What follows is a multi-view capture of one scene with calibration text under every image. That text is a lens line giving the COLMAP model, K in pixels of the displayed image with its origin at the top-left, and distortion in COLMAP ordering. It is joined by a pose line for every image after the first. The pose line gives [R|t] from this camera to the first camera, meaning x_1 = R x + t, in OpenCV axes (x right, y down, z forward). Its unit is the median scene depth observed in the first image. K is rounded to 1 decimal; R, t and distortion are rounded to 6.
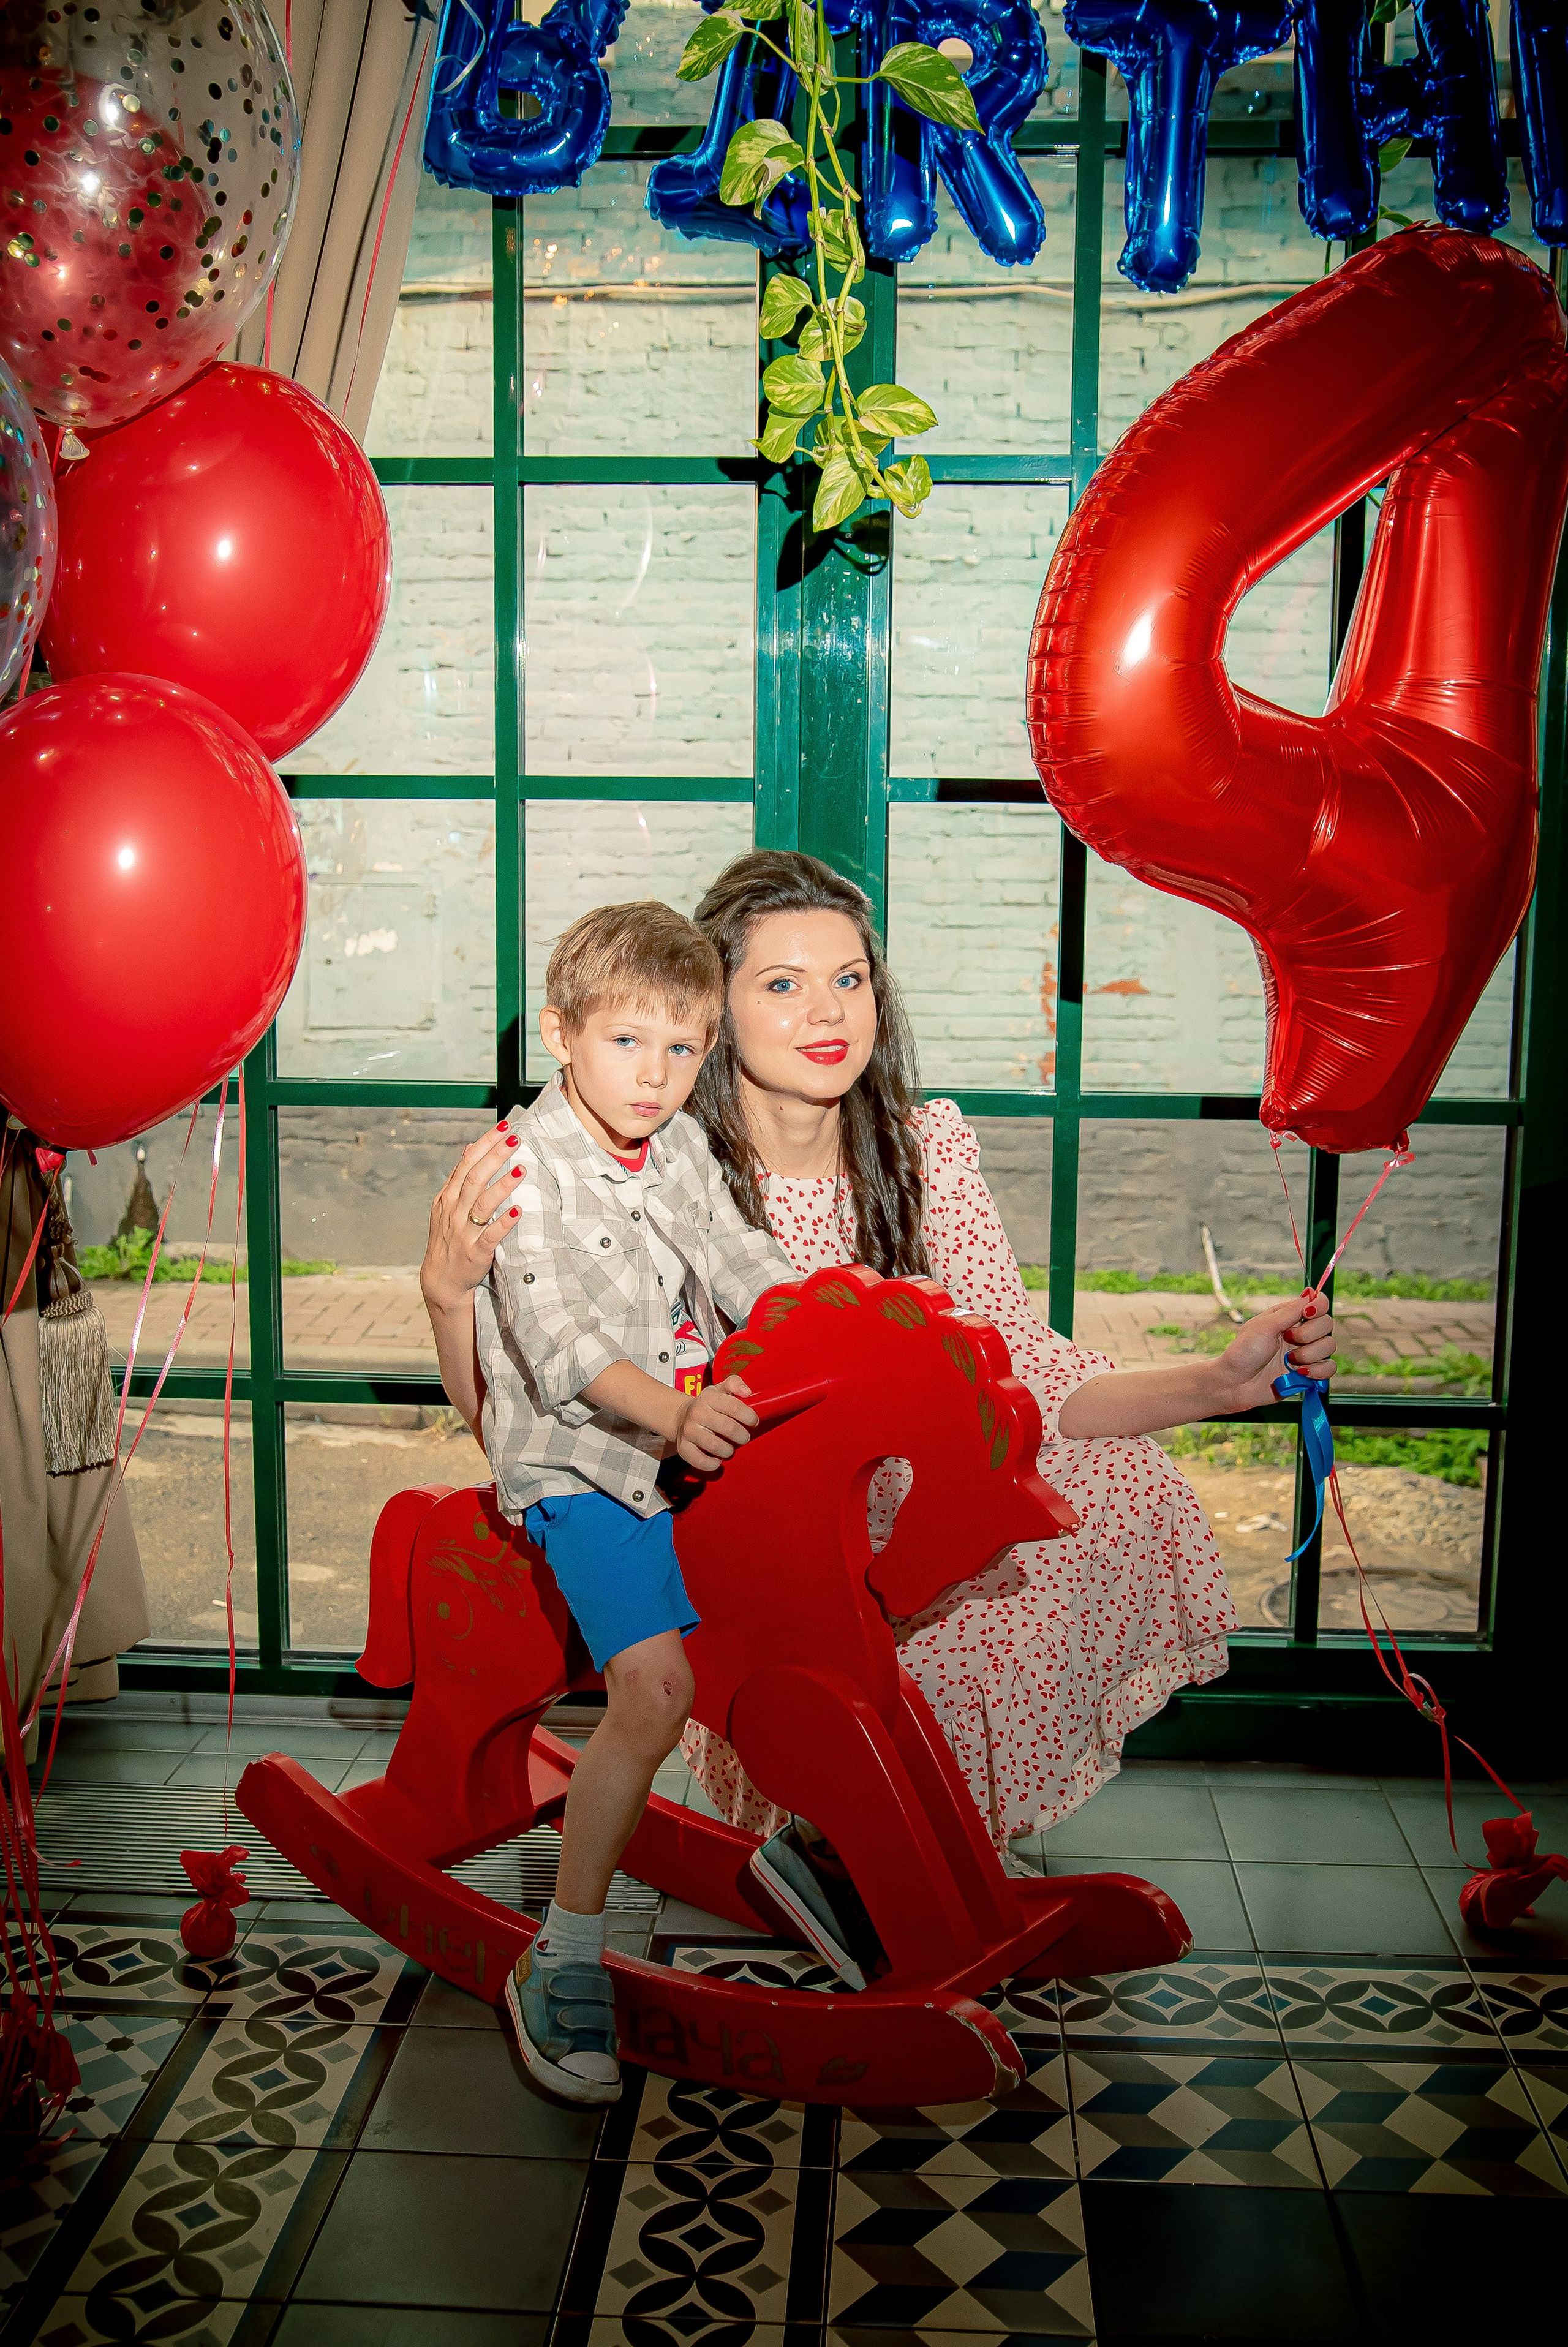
lens RADIAL K [[2308.6, 0, 785.1], [0, 2308.6, 1162.8], [0, 0, 1]] dist [-0.084136, 0.136874]
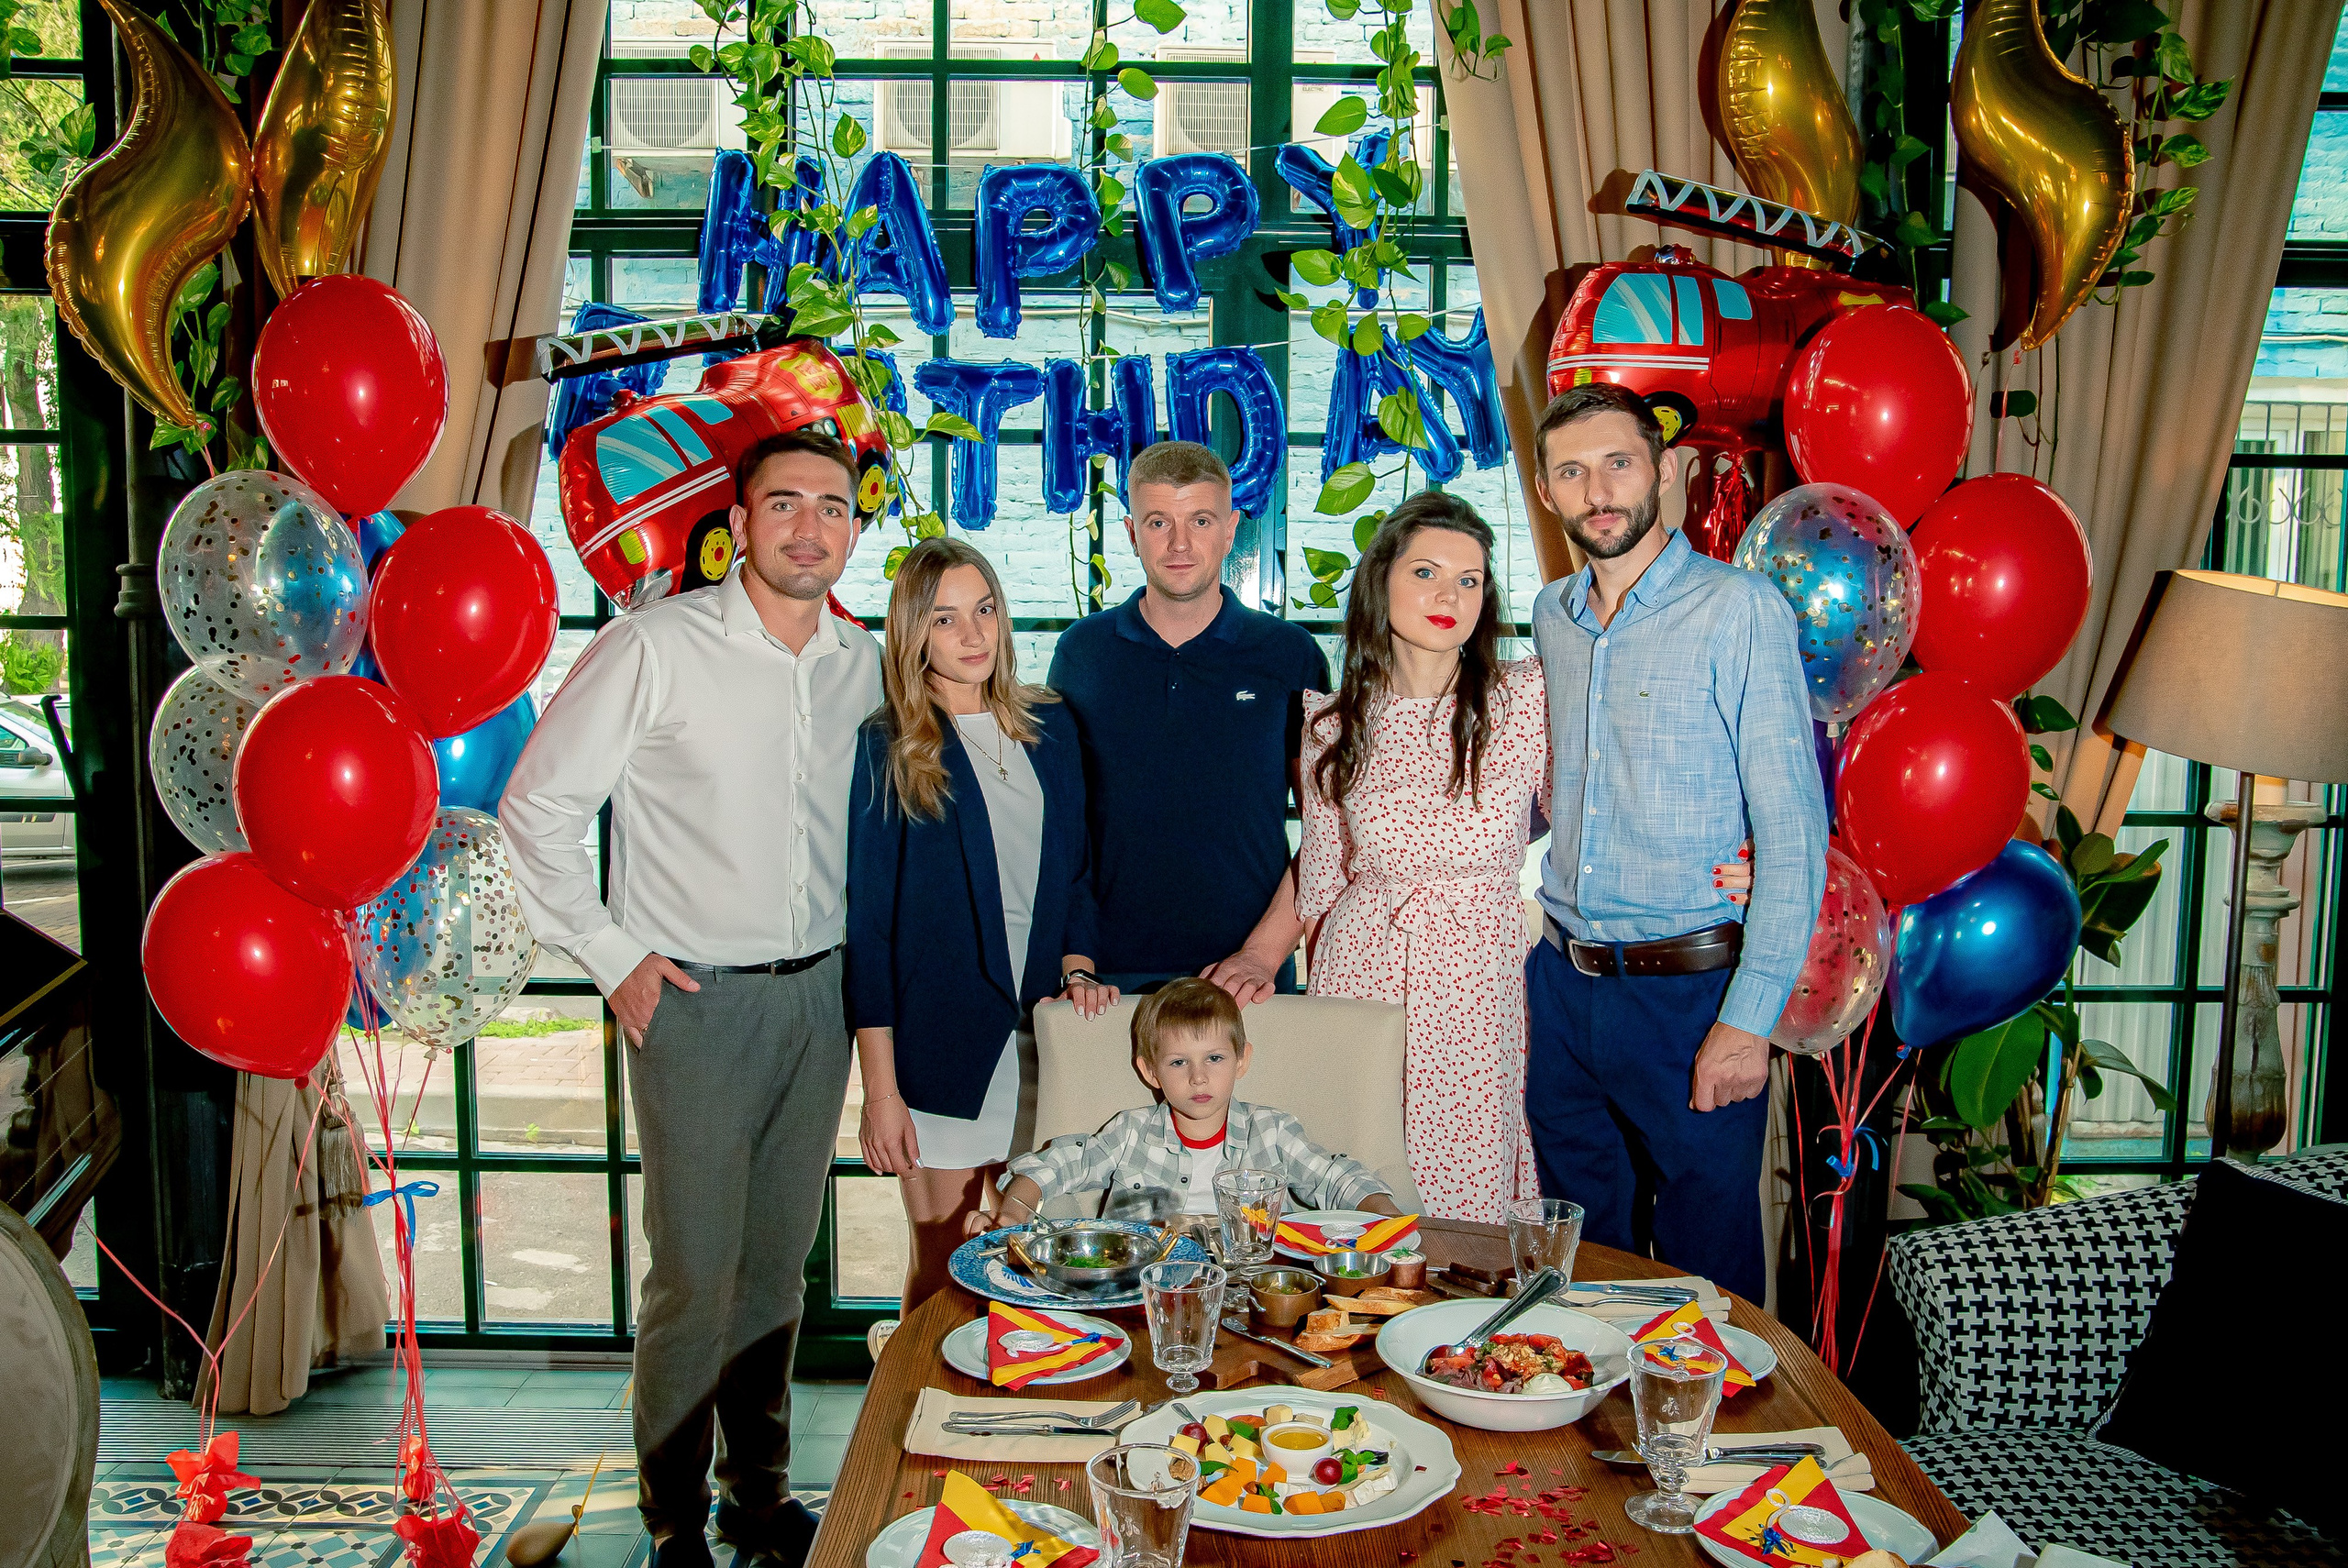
lens RADIAL K [[1921.8, 0, 1180.3], [0, 1921.8, 791.6], [0, 0, 1]] dist [-0.109505, 0.096511]
pose [[0.997077, -0.008704, 0.075909, 0.227553], [0.012077, 0.998955, -0.044086, -0.127380], [-0.075446, 0.044874, 0.996140, -0.505611]]
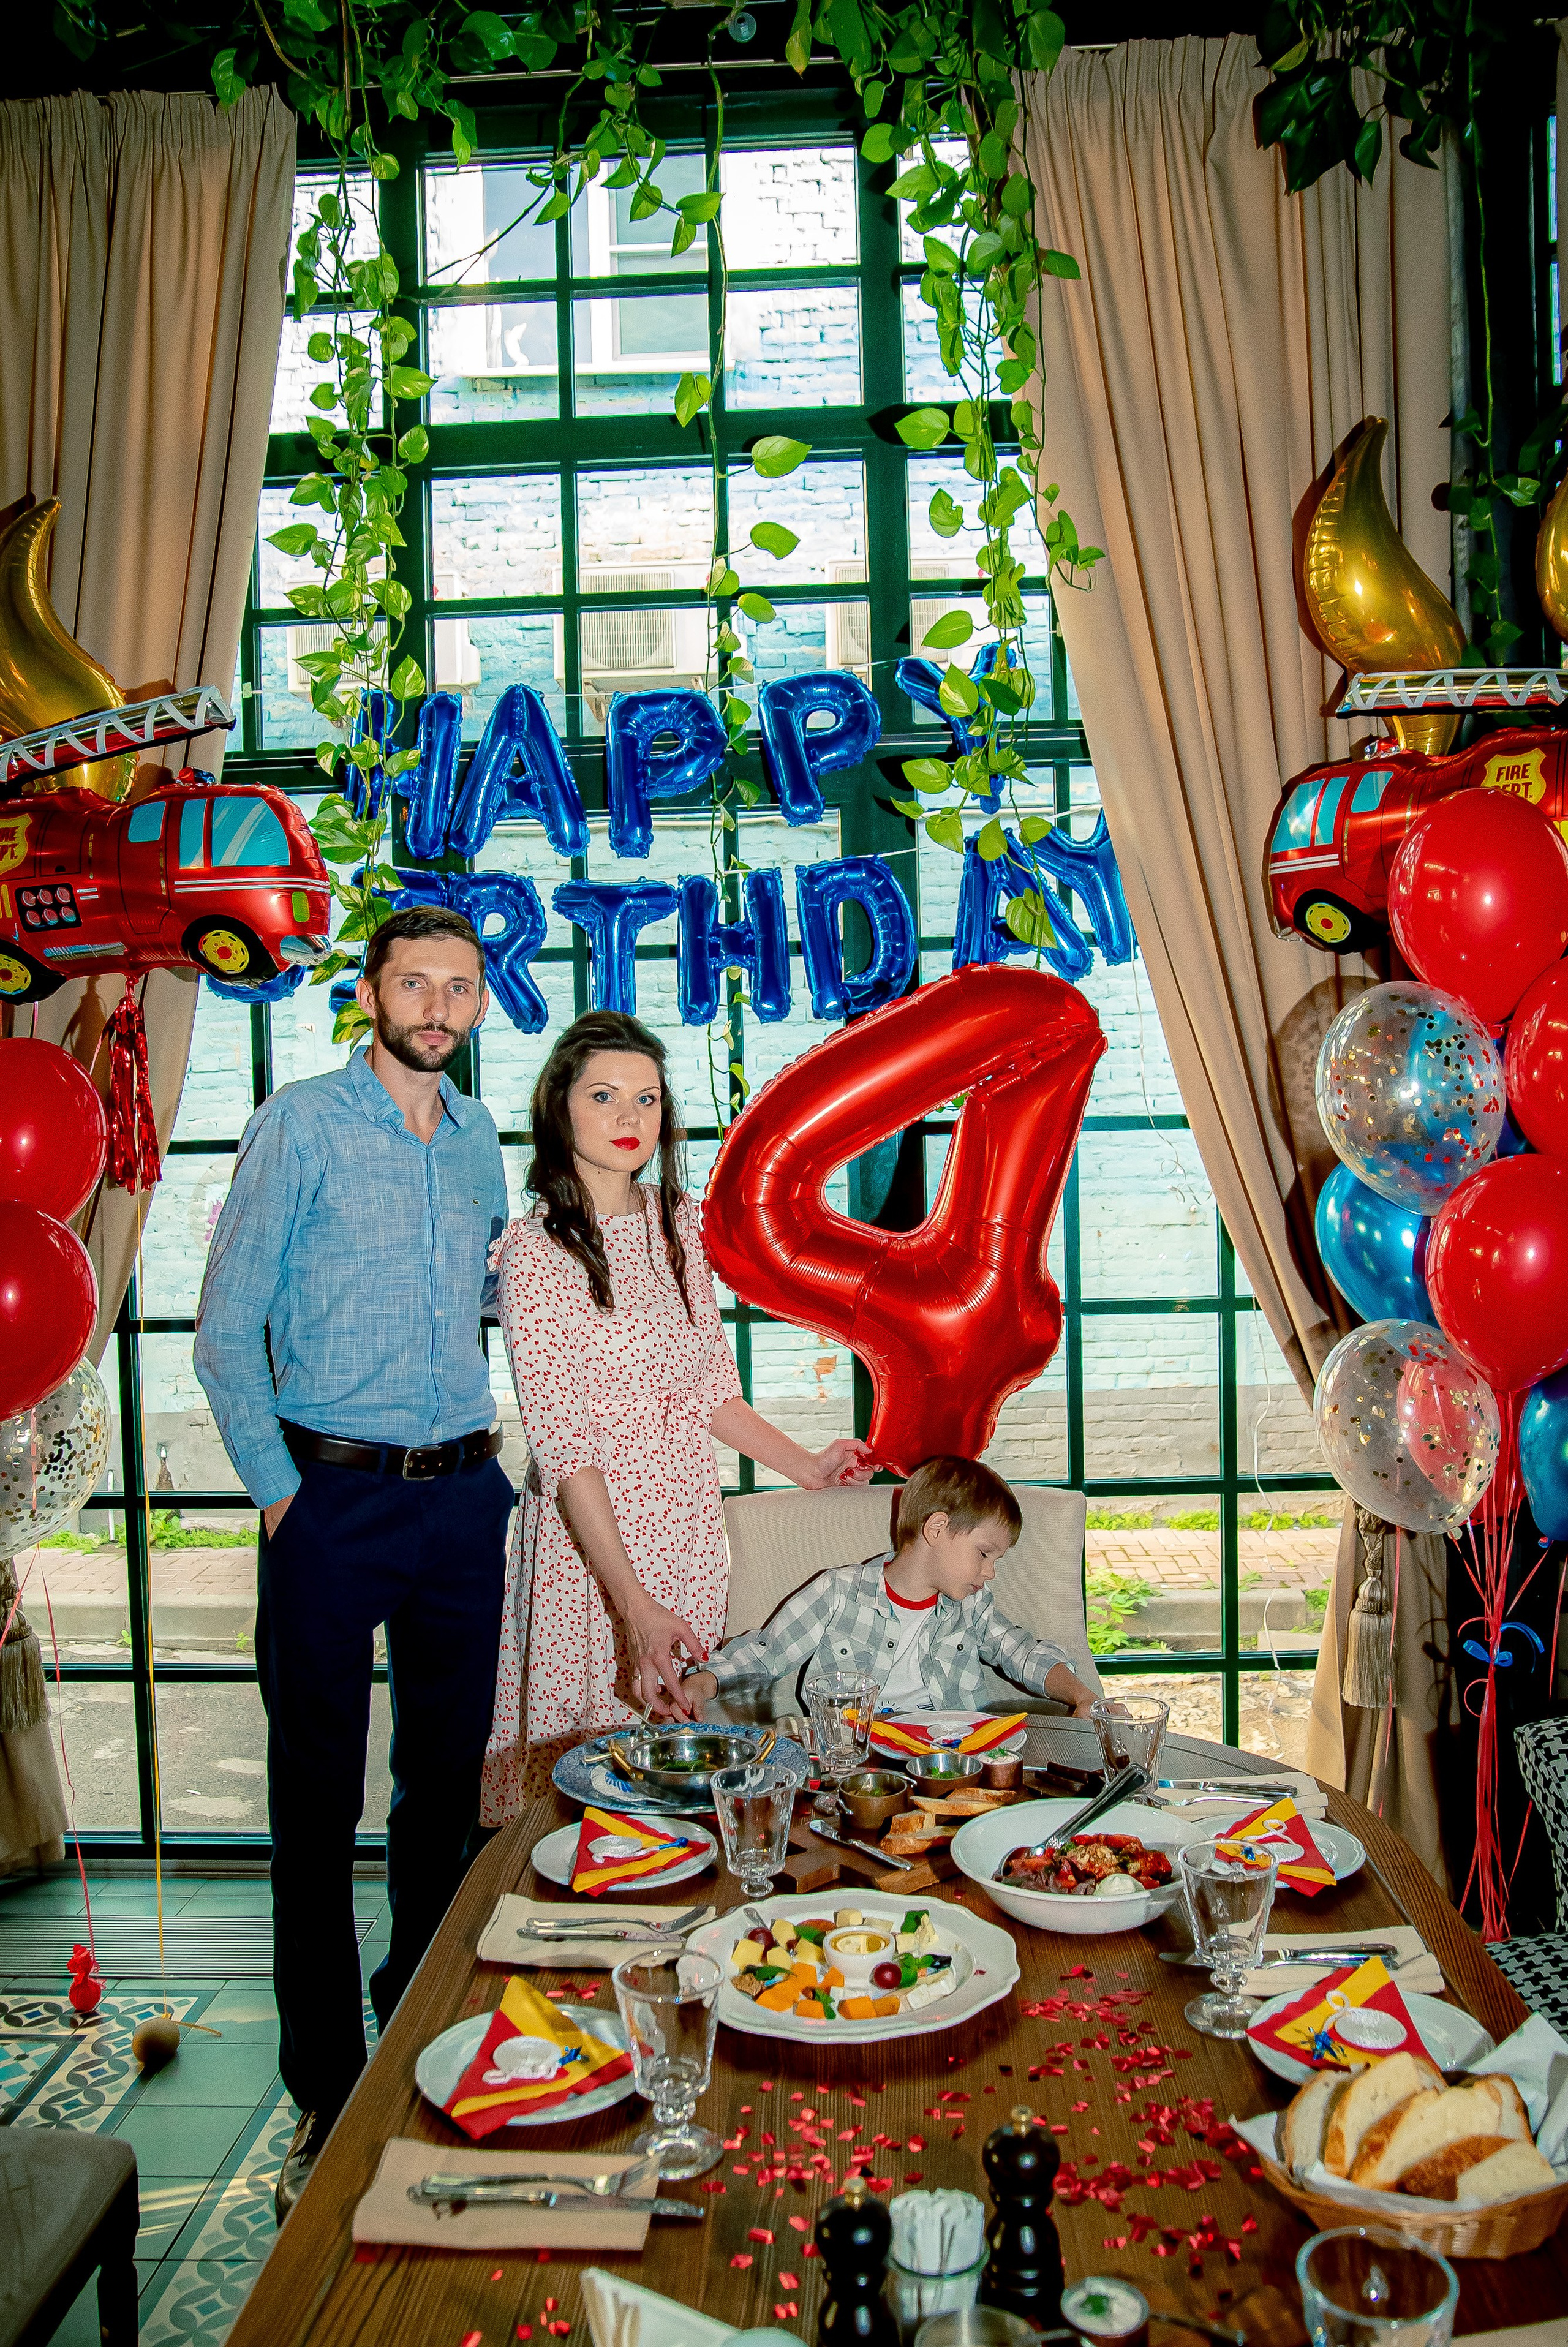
lens RADIAL K [[1908.6, 0, 786.5], [0, 1908.6, 1173.6], [0, 0, 1]] dist [-0.125132, 0.118808]
pose [[0.999217, -0.037089, 0.013811, 0.300013], [0.038358, 0.993502, -0.107157, -0.128107], [-0.009747, 0.107602, 0.994146, -0.518617]]
